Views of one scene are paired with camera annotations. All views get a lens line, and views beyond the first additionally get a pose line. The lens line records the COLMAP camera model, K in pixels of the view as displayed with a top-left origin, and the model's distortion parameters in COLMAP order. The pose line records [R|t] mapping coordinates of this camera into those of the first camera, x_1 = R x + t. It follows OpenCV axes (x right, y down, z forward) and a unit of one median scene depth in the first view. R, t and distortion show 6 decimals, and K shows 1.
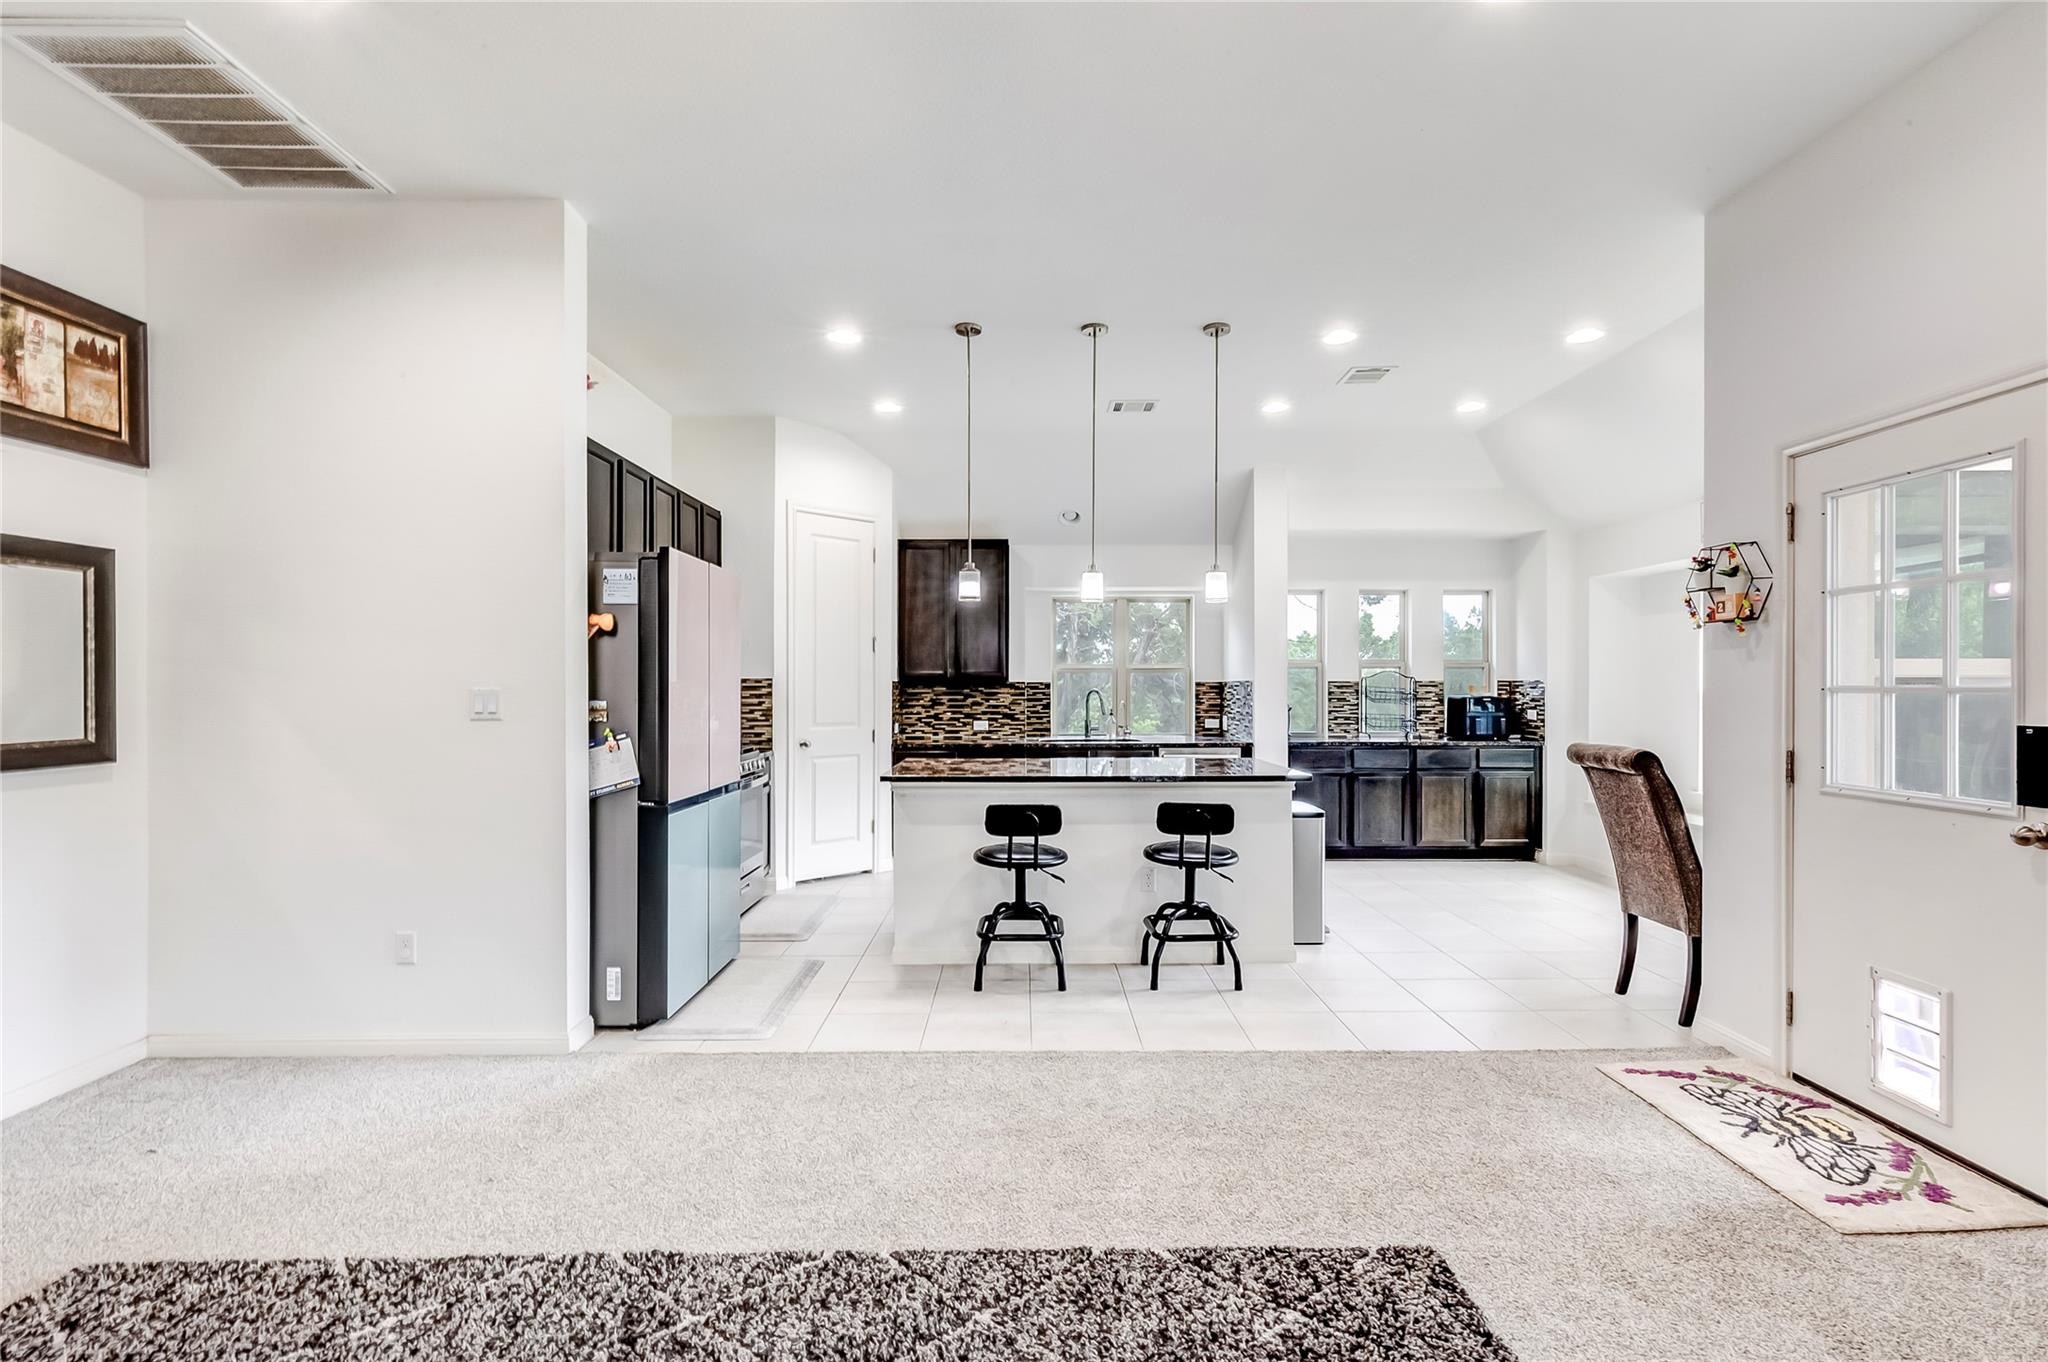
lens RADIAL K [[933.5, 0, 1031.2], [0, 933.5, 684.1], [0, 0, 1]] dist [0.003335, 0.001640]
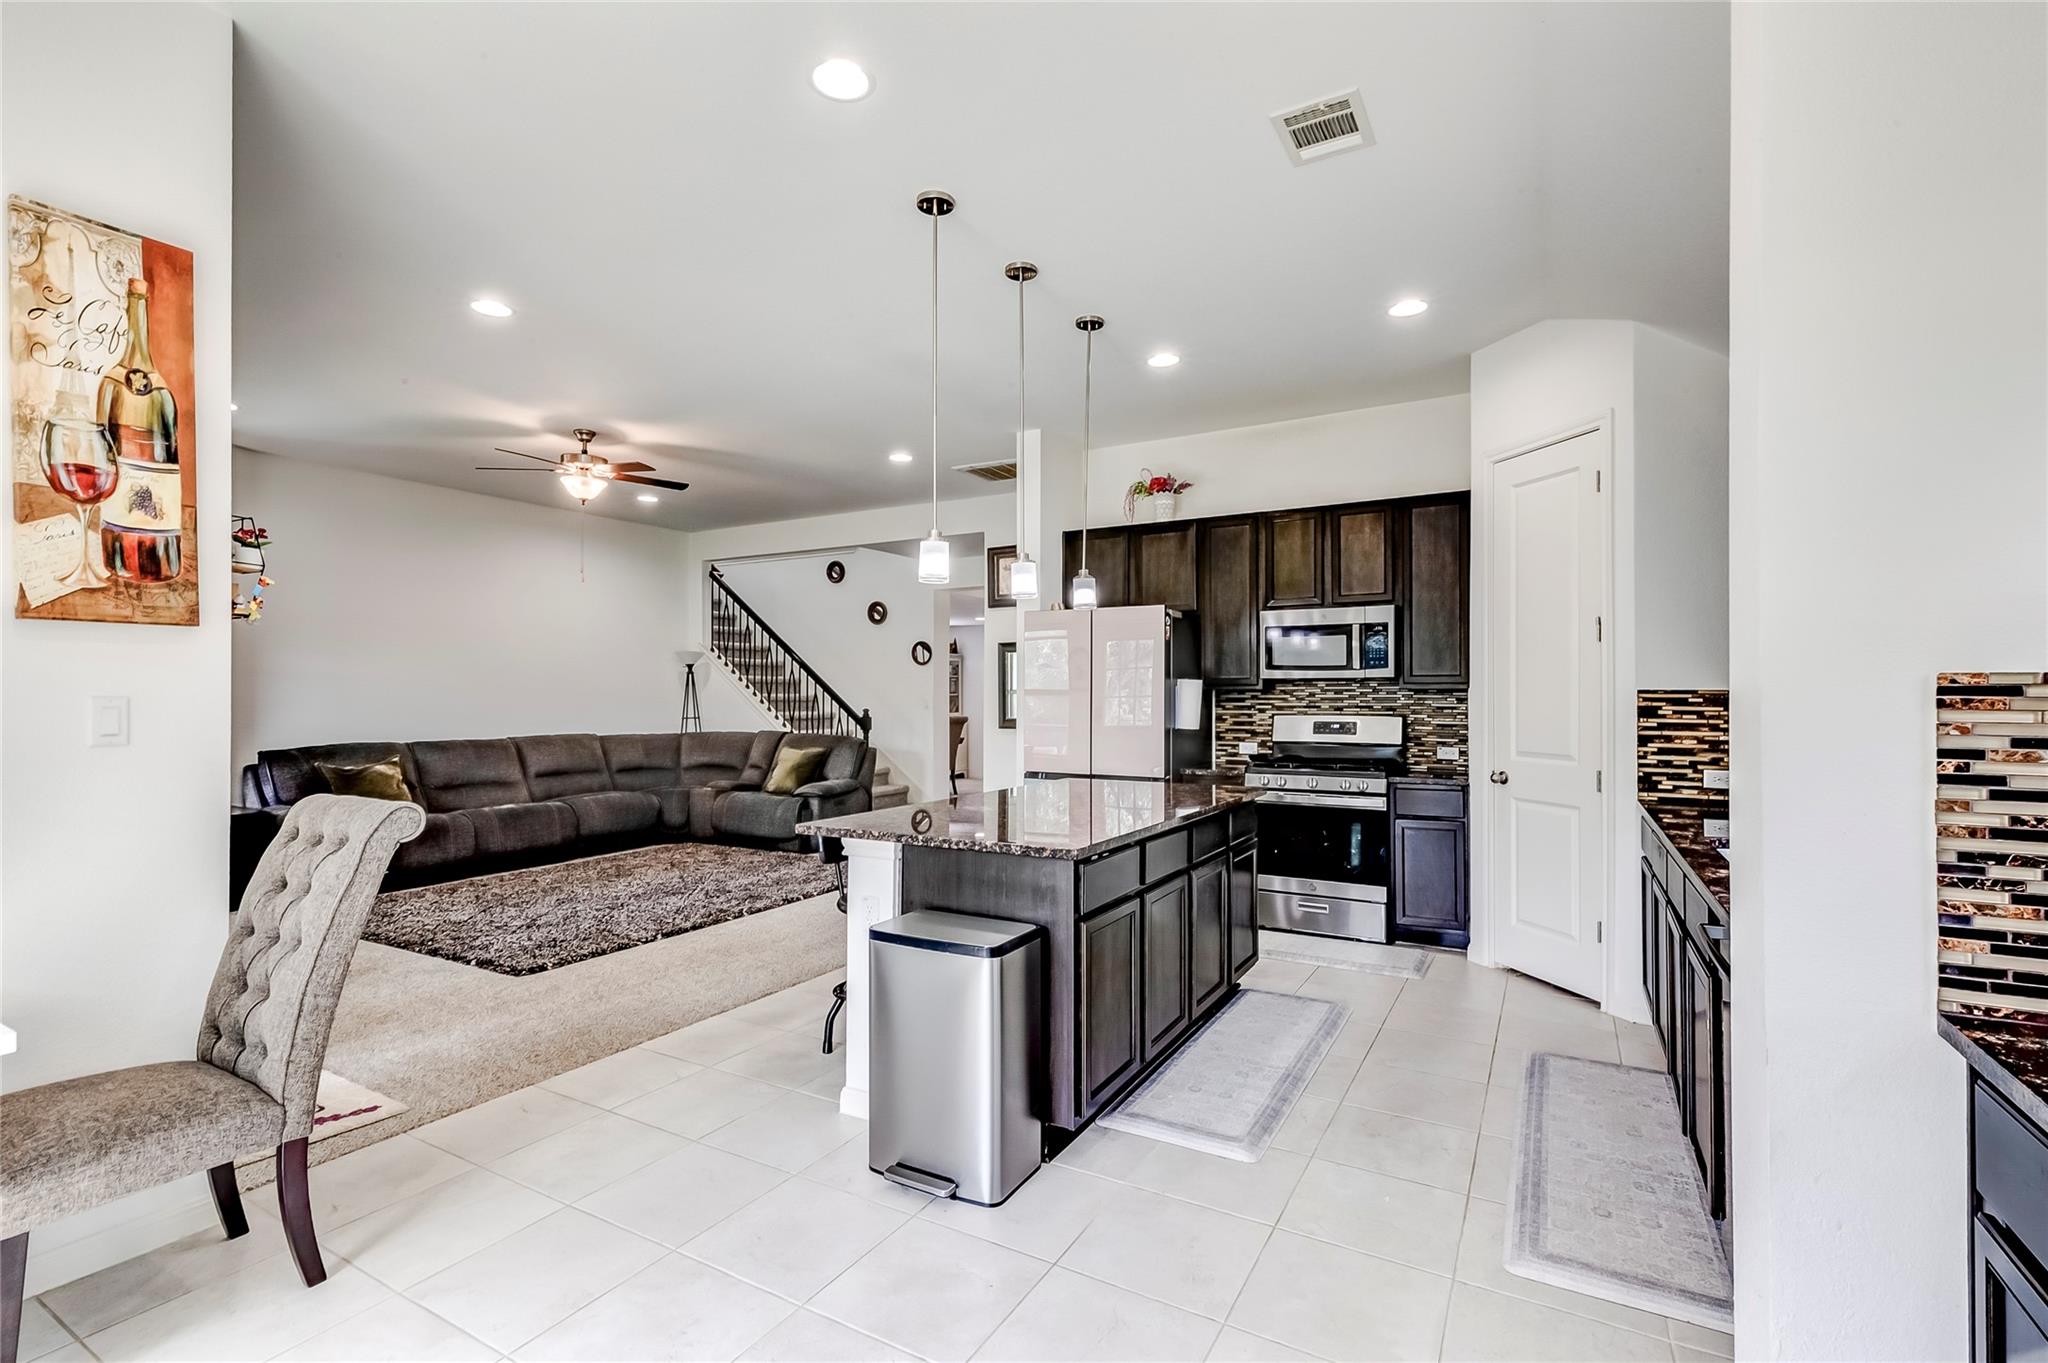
lens RADIAL K [[933.5, 0, 1019.3], [0, 933.5, 682.8], [0, 0, 1]] dist [0.003335, 0.001640]
pose [[-0.515390, -0.010552, -0.856891, 0.841538], [0.003013, 0.999896, -0.014125, -0.001079], [0.856950, -0.009862, -0.515305, 1.543308]]
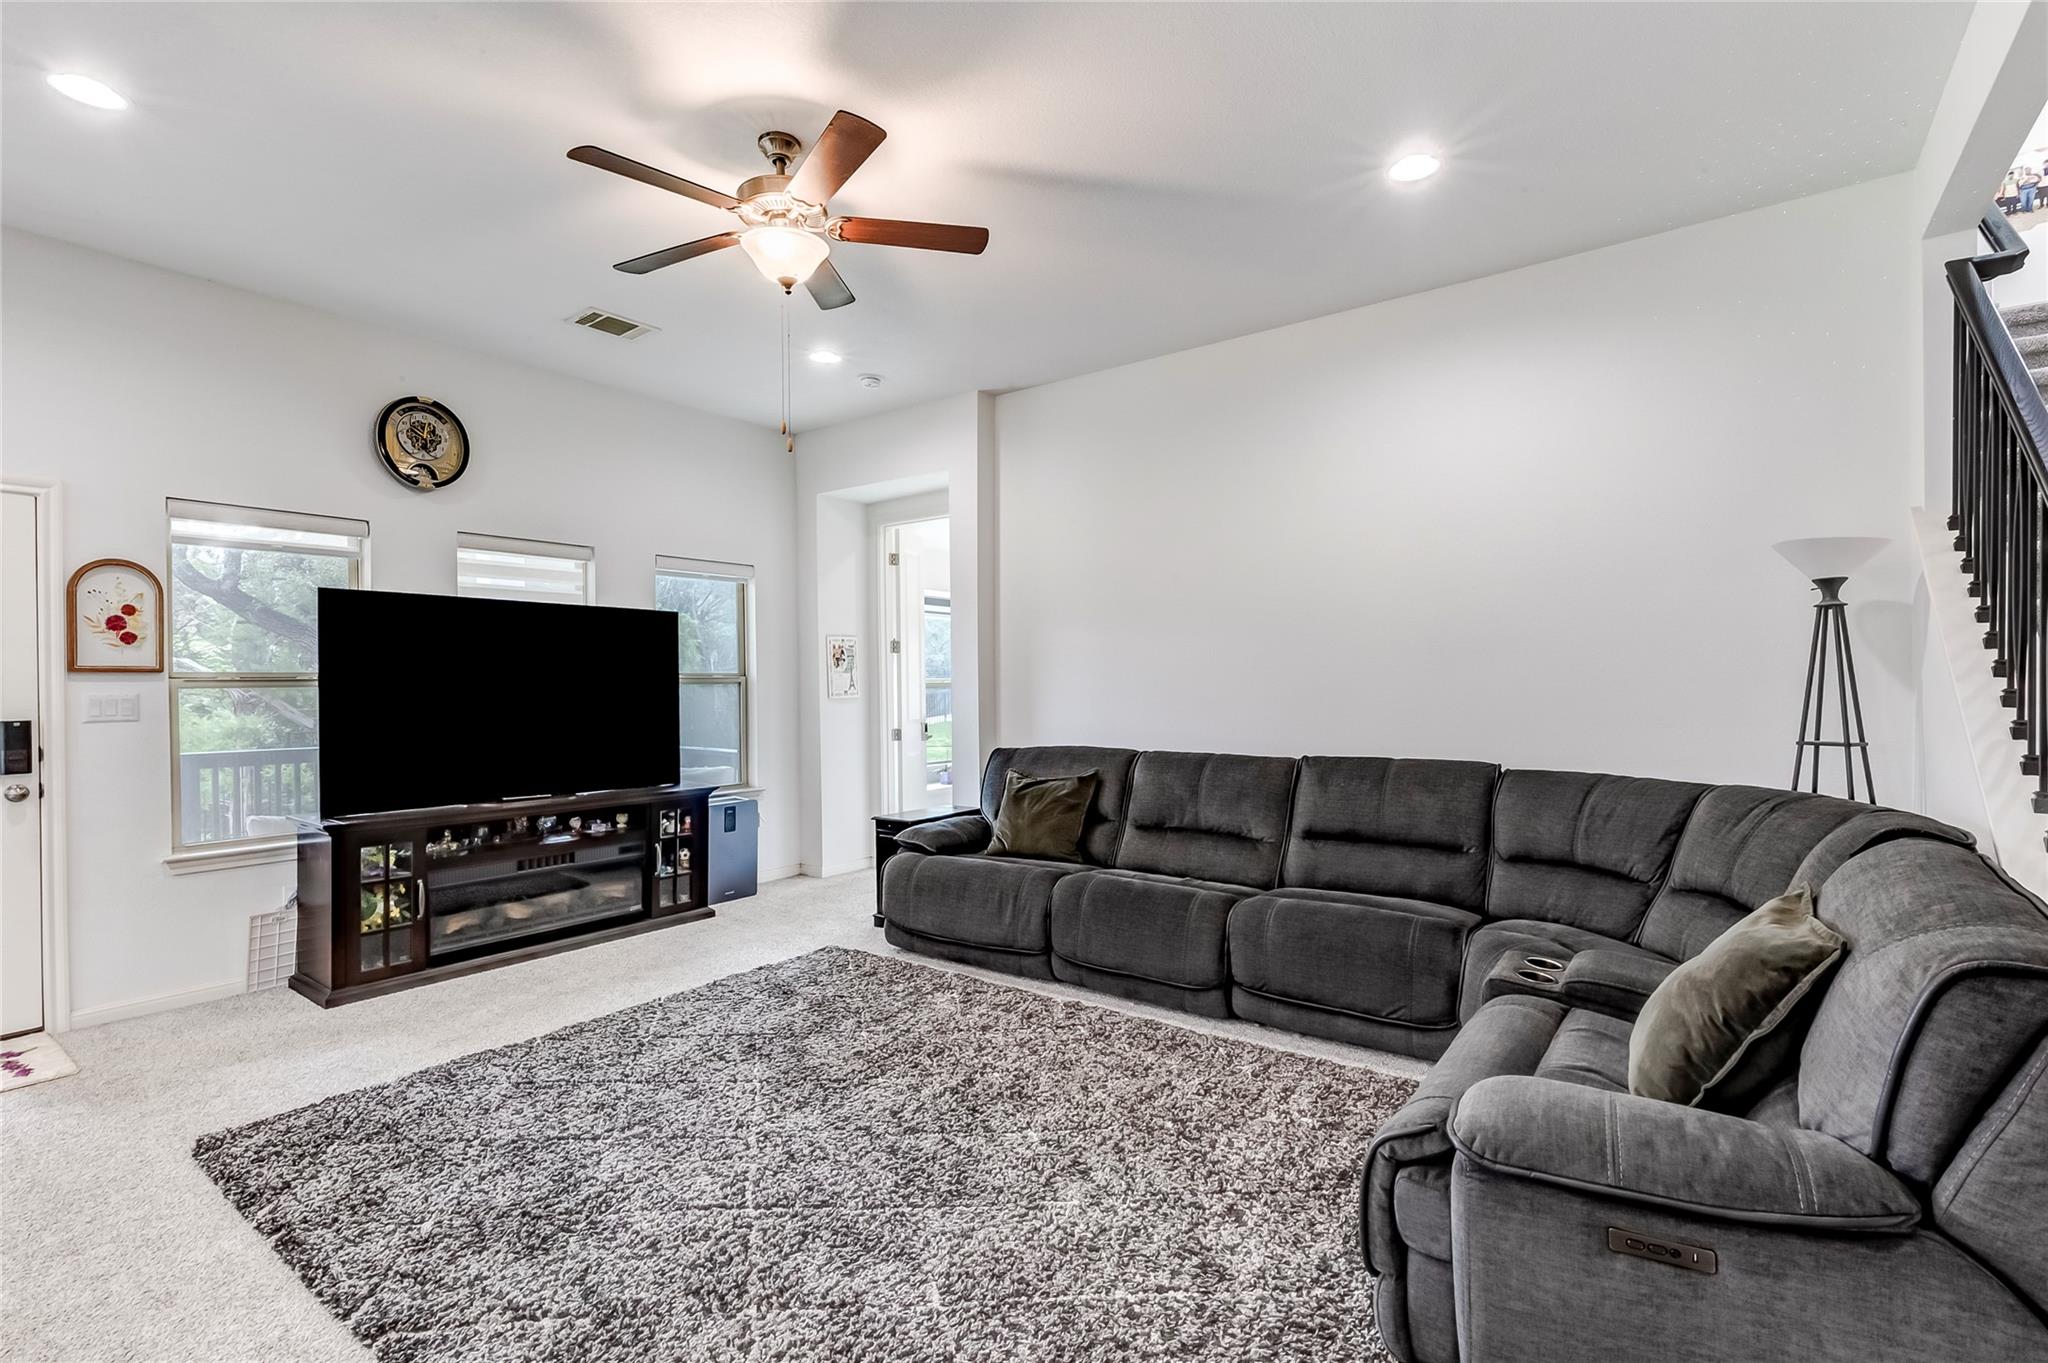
lens RADIAL K [[933.5, 0, 1031.9], [0, 933.5, 690.7], [0, 0, 1]] dist [0.003335, 0.001640]
pose [[-0.792323, 0.002346, 0.610098, -0.626789], [0.007598, 0.999953, 0.006022, -0.000538], [-0.610055, 0.009407, -0.792303, 0.669638]]
